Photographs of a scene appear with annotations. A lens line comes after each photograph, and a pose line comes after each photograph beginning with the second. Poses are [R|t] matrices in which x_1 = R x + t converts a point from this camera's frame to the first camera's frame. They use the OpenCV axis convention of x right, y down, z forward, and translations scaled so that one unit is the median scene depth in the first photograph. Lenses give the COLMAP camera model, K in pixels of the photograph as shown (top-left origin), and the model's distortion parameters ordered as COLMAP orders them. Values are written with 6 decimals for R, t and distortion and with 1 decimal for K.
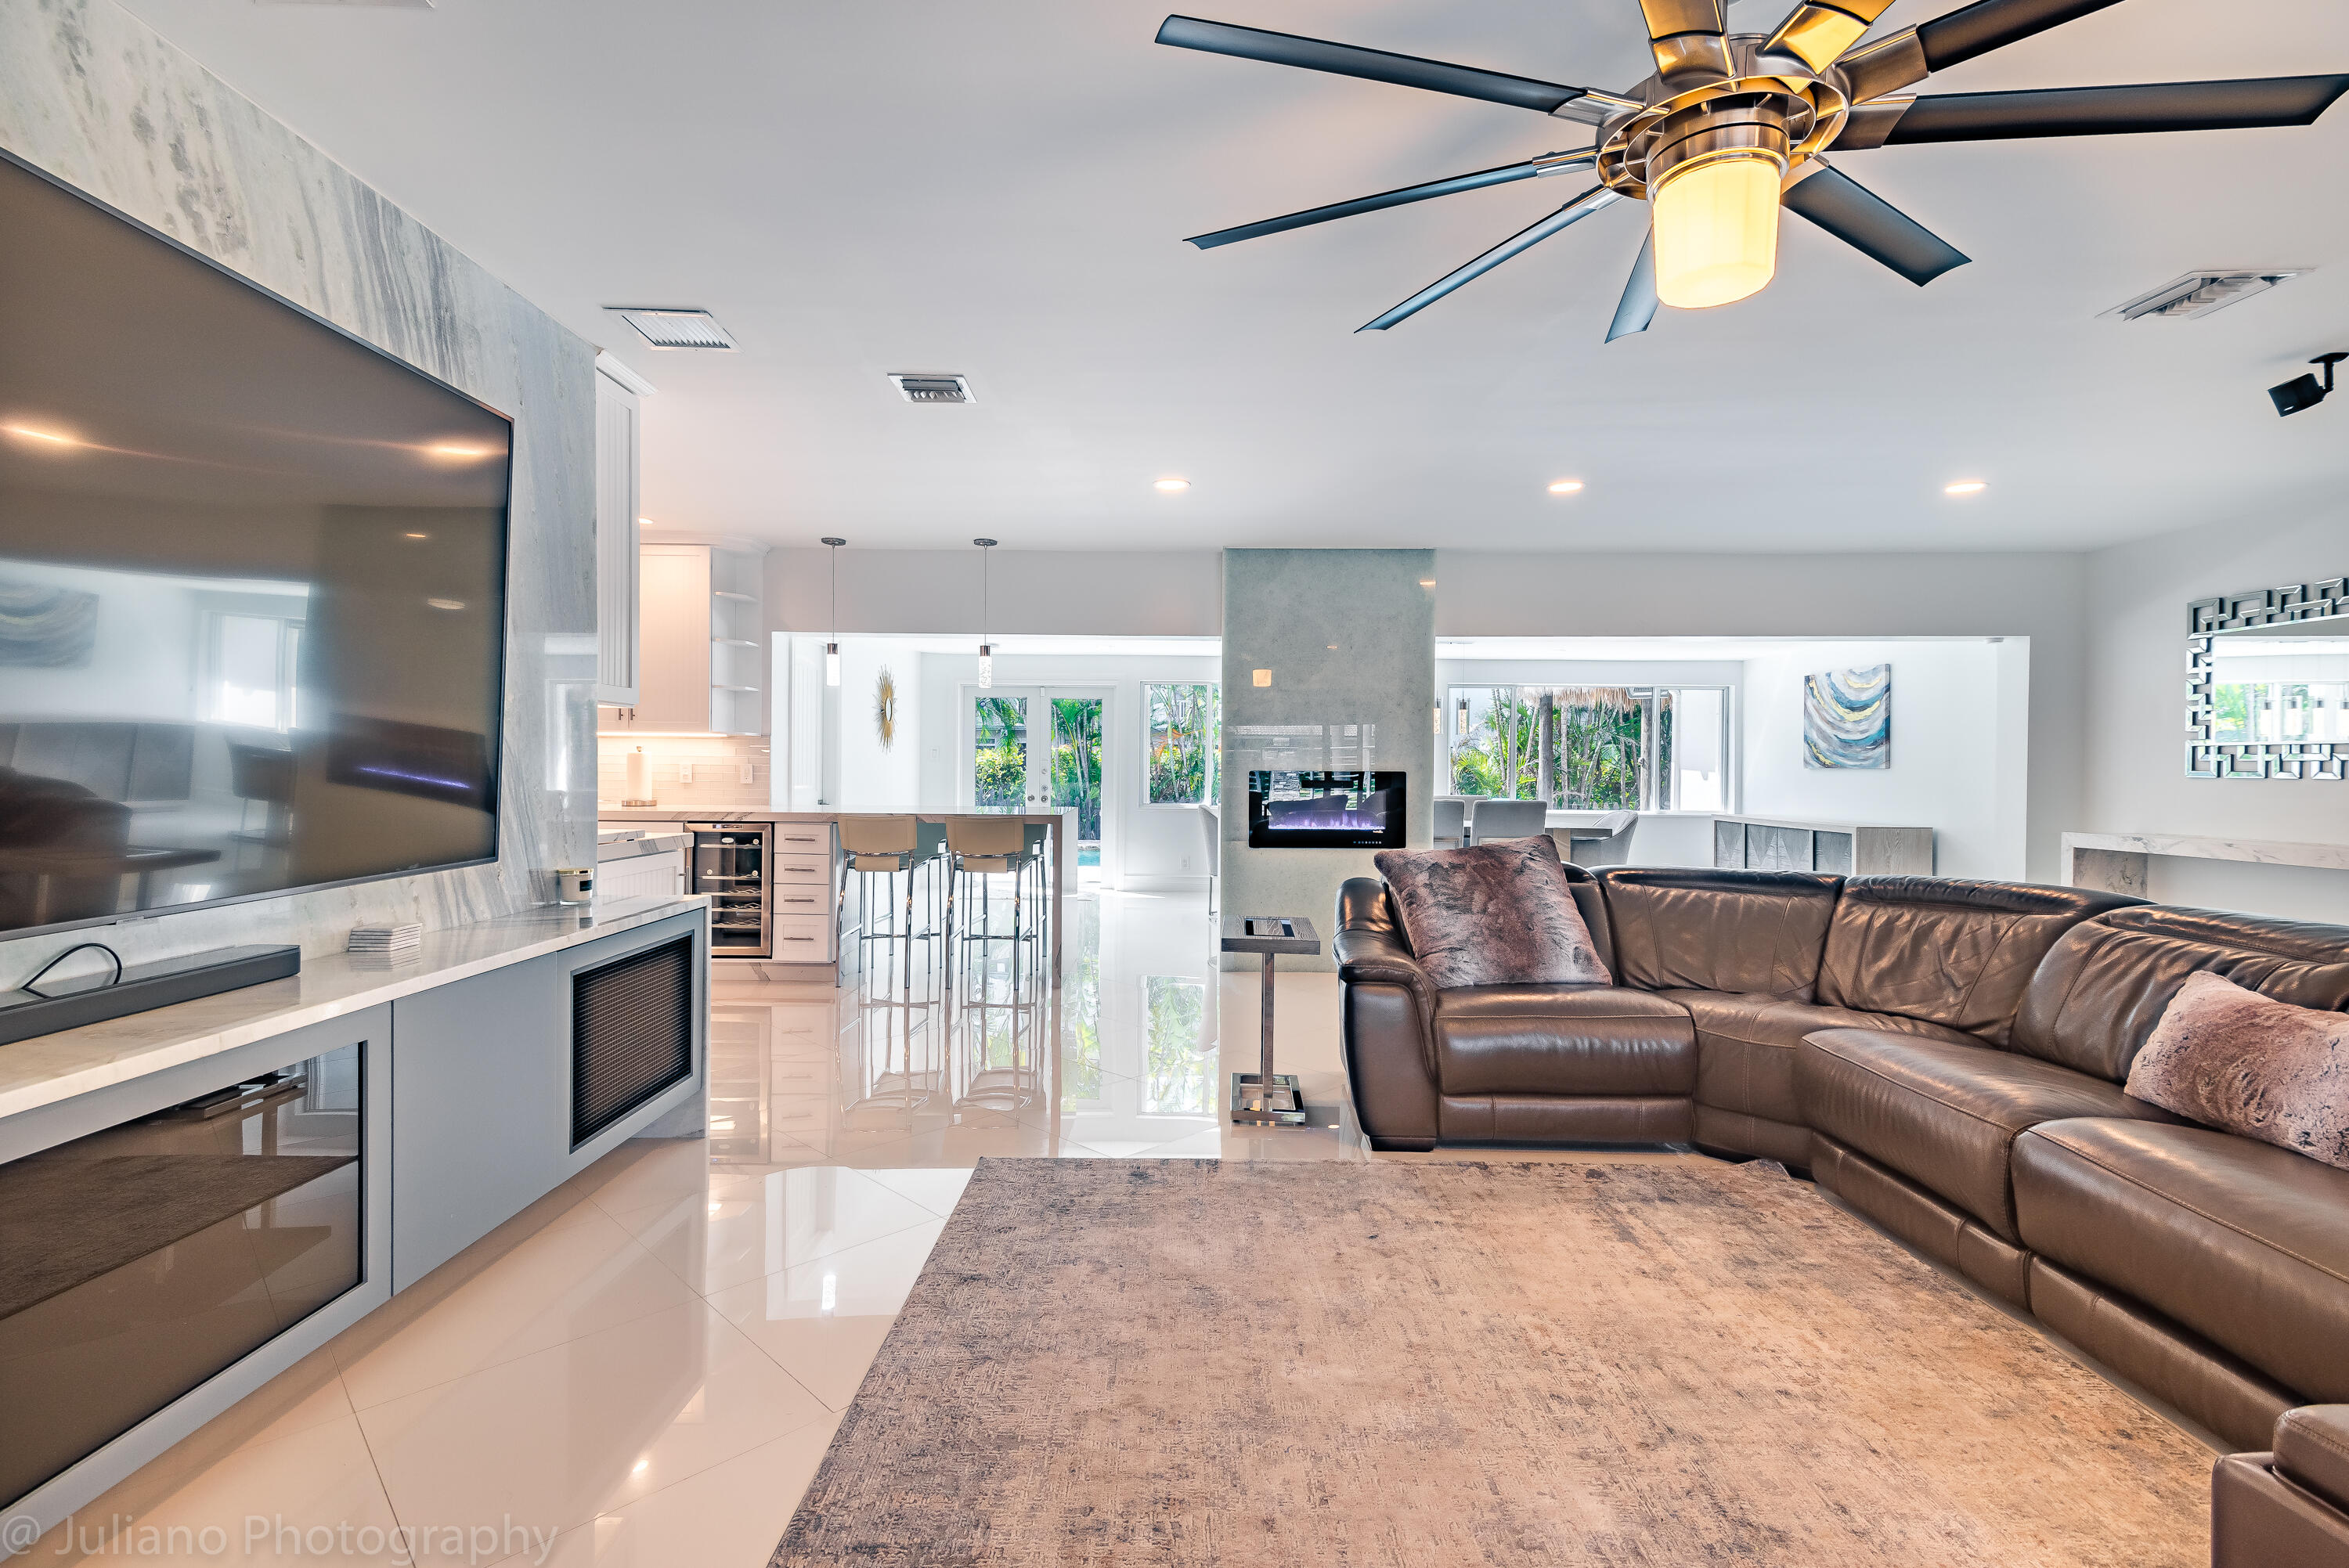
lens RADIAL K [[1093.9, 0, 1172.1], [0, 1093.9, 758.5], [0, 0, 1]] dist [0.057635, -0.009583]
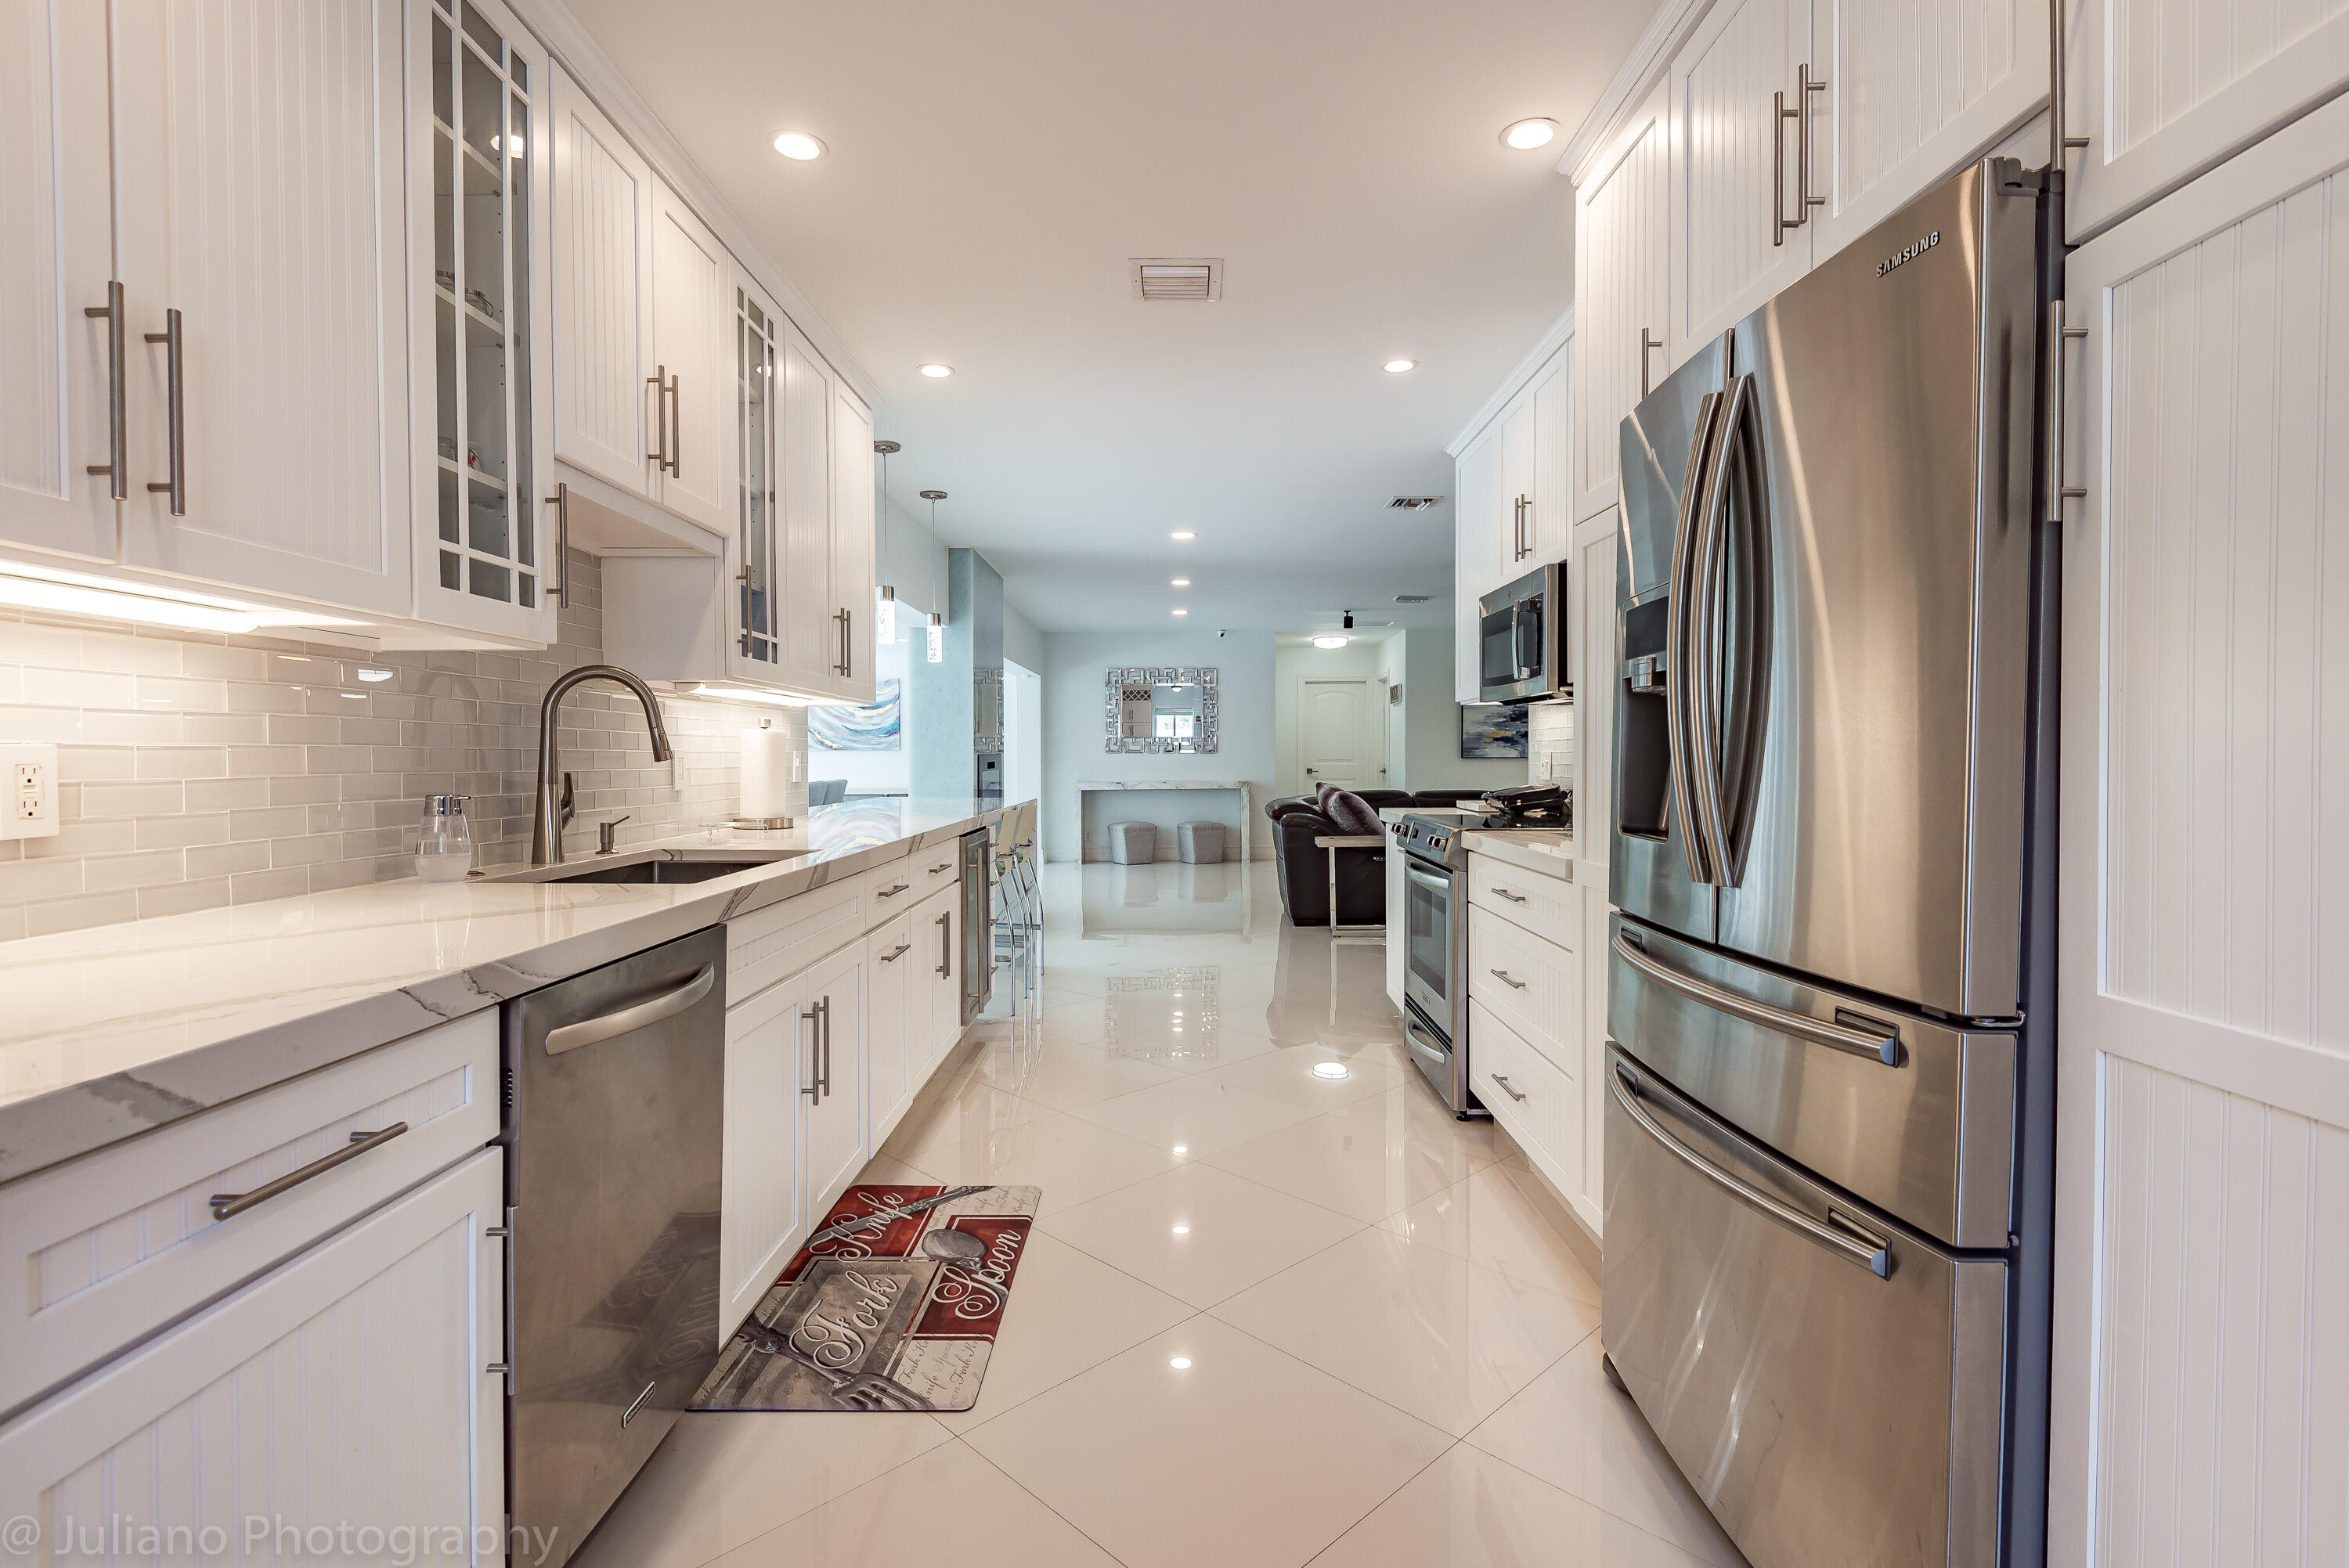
lens RADIAL K [[1121.4, 0, 1177.6], [0, 1121.4, 770.4], [0, 0, 1]] dist [0.002713, -0.000367]
pose [[-0.006939, -0.022498, 0.999723, -1.081628], [-0.002188, 0.999745, 0.022484, 0.002117], [-0.999974, -0.002031, -0.006987, 0.821793]]
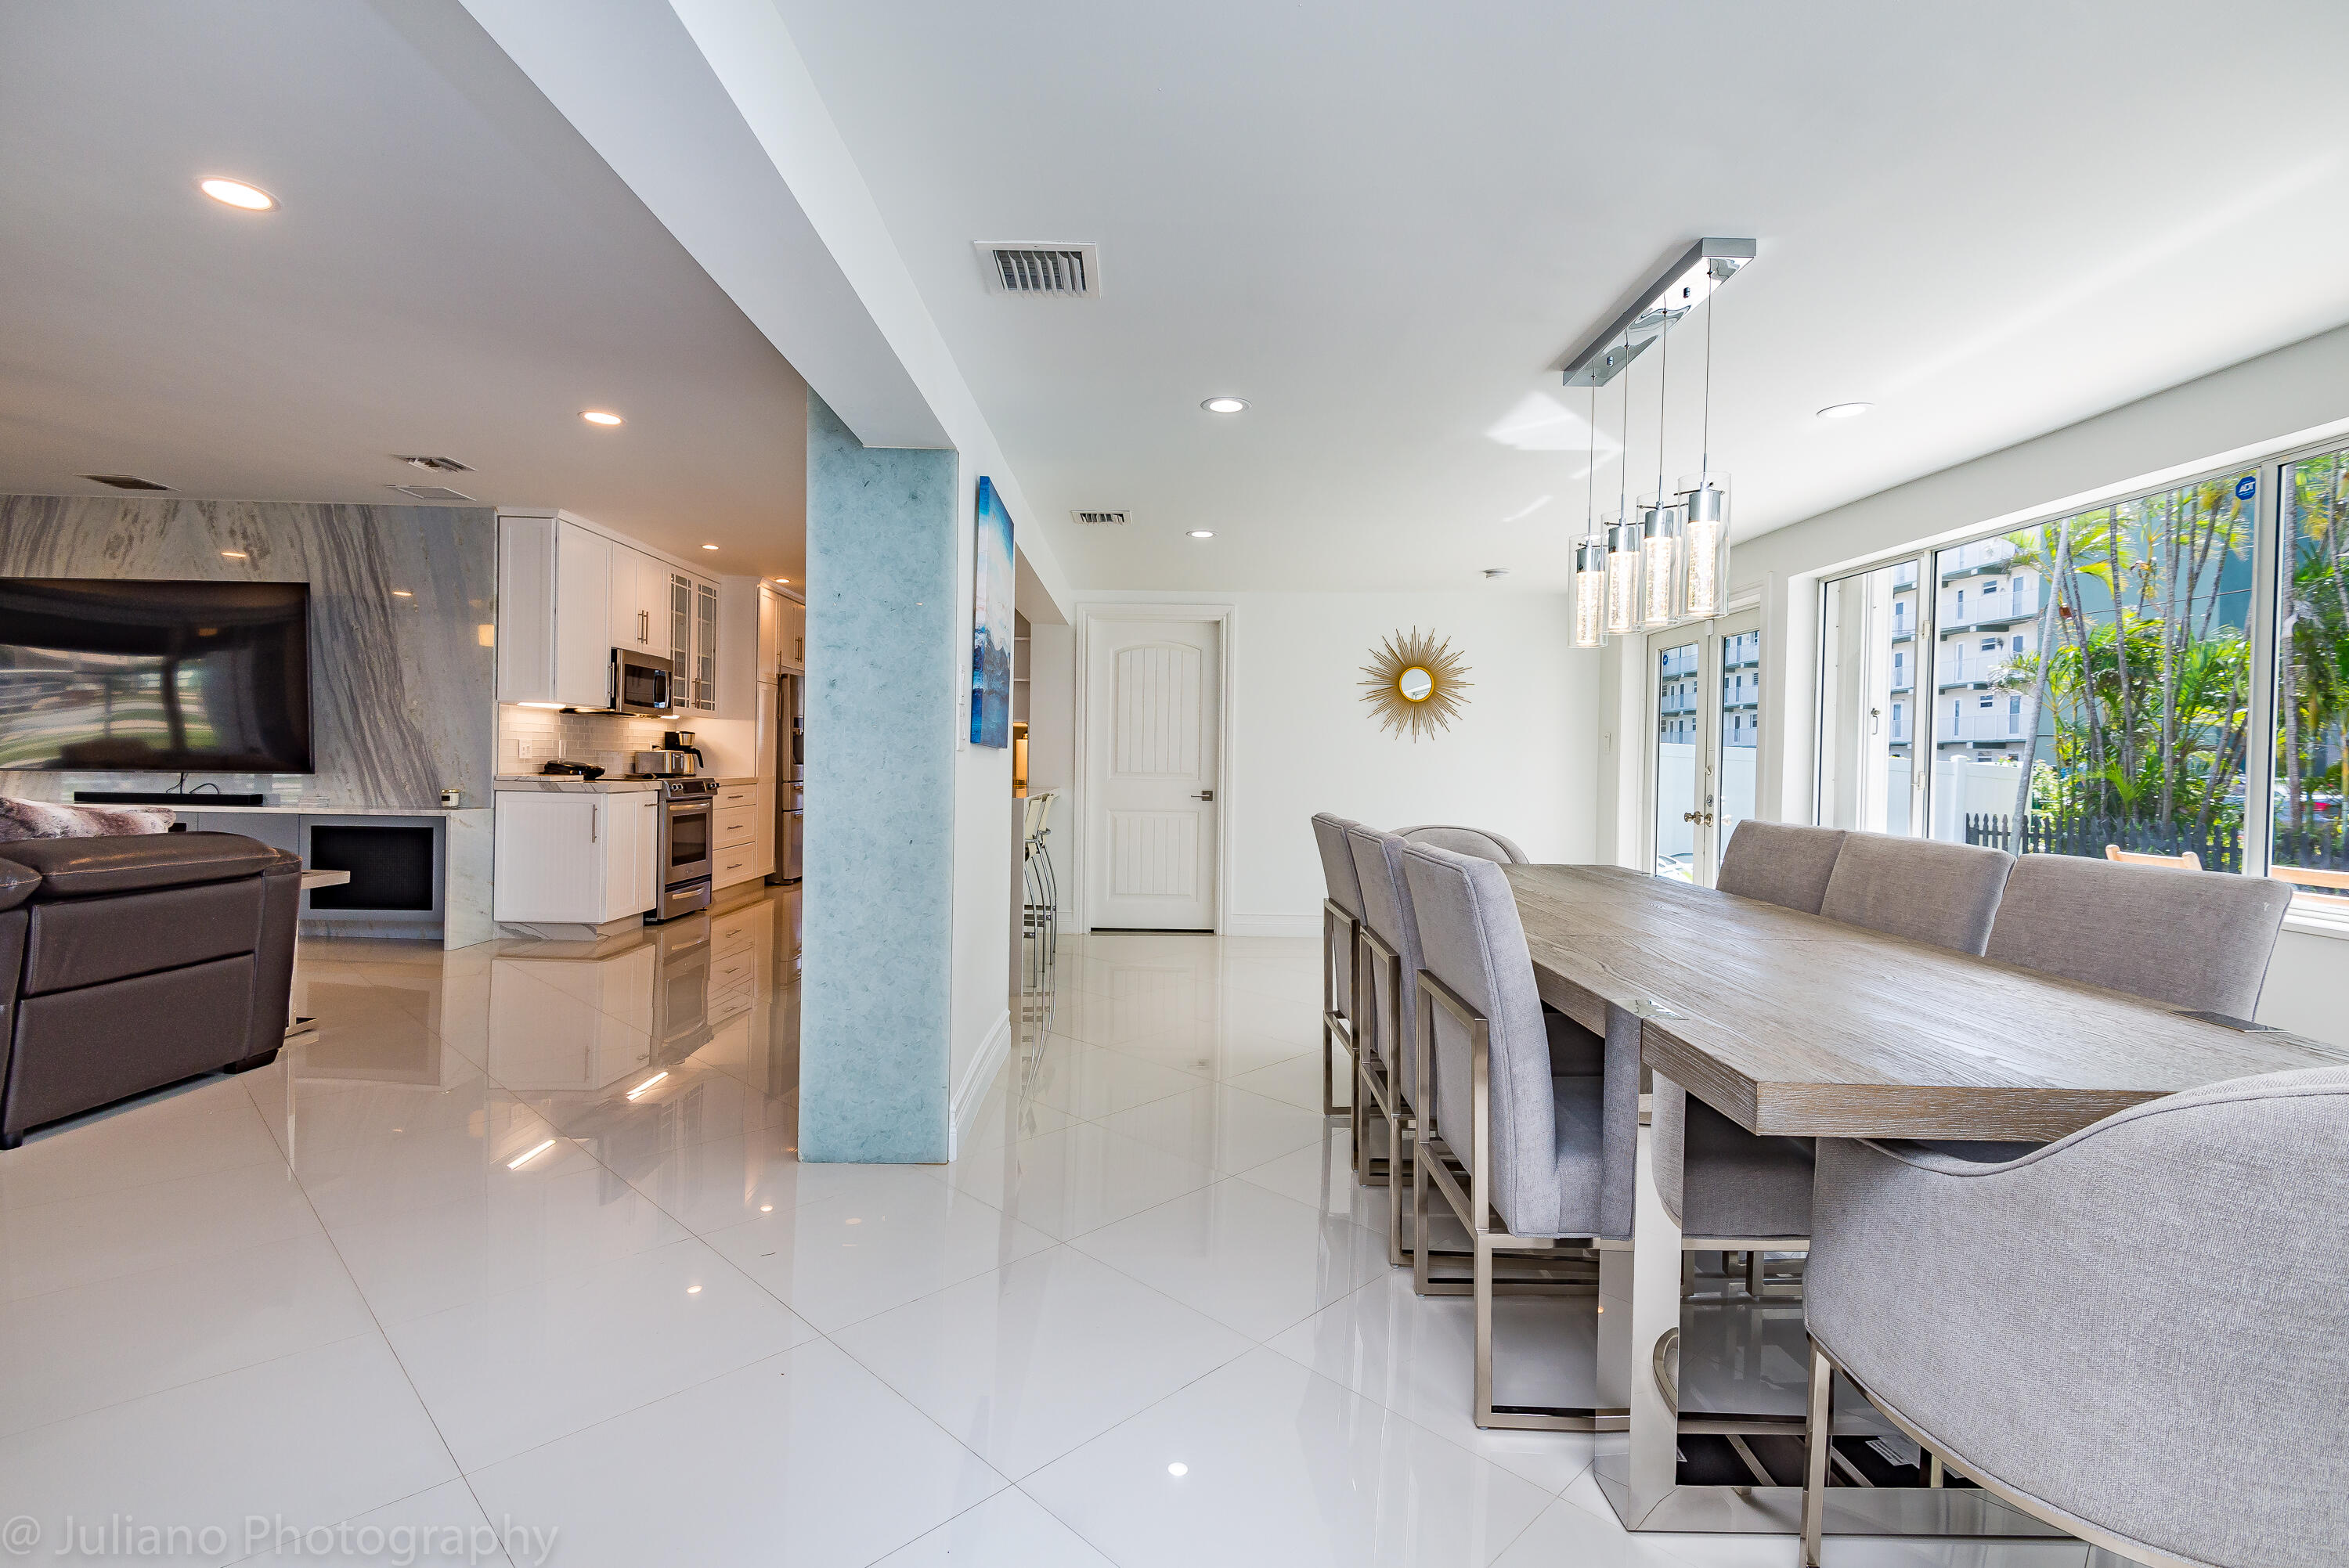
lens RADIAL K [[1057.6, 0, 1170.4], [0, 1057.6, 776.8], [0, 0, 1]] dist [0.041792, -0.022833]
pose [[0.009324, 0.008469, -0.999921, 0.695445], [-0.014609, 0.999859, 0.008332, 0.023146], [0.999850, 0.014530, 0.009446, 1.164280]]
